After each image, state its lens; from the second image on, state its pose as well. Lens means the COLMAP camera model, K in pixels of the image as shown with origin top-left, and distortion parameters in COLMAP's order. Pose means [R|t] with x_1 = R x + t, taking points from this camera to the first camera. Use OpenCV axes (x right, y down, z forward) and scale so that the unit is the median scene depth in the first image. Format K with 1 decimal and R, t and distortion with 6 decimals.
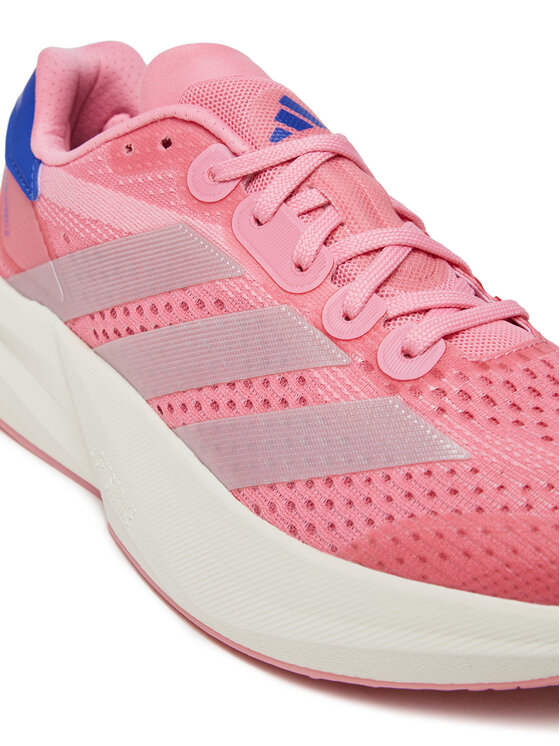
lens RADIAL K [[1658.4, 0, 280.0], [0, 1658.4, 373.0], [0, 0, 1]] dist [-0.097921, 0.275663]
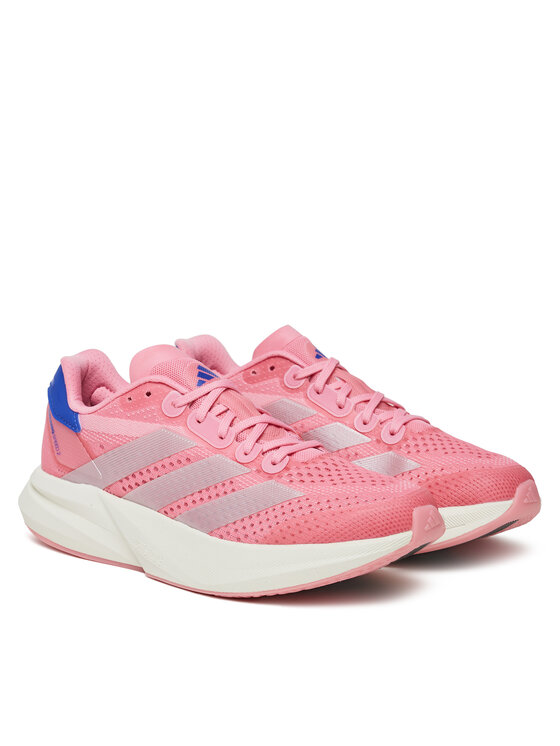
lens RADIAL K [[2194.5, 0, 280.0], [0, 2194.5, 373.0], [0, 0, 1]] dist [0.000928, 0.001953]
pose [[0.984572, -0.136537, 0.109435, -0.224296], [0.151750, 0.977651, -0.145502, 0.297552], [-0.087123, 0.159864, 0.983287, -1.970647]]
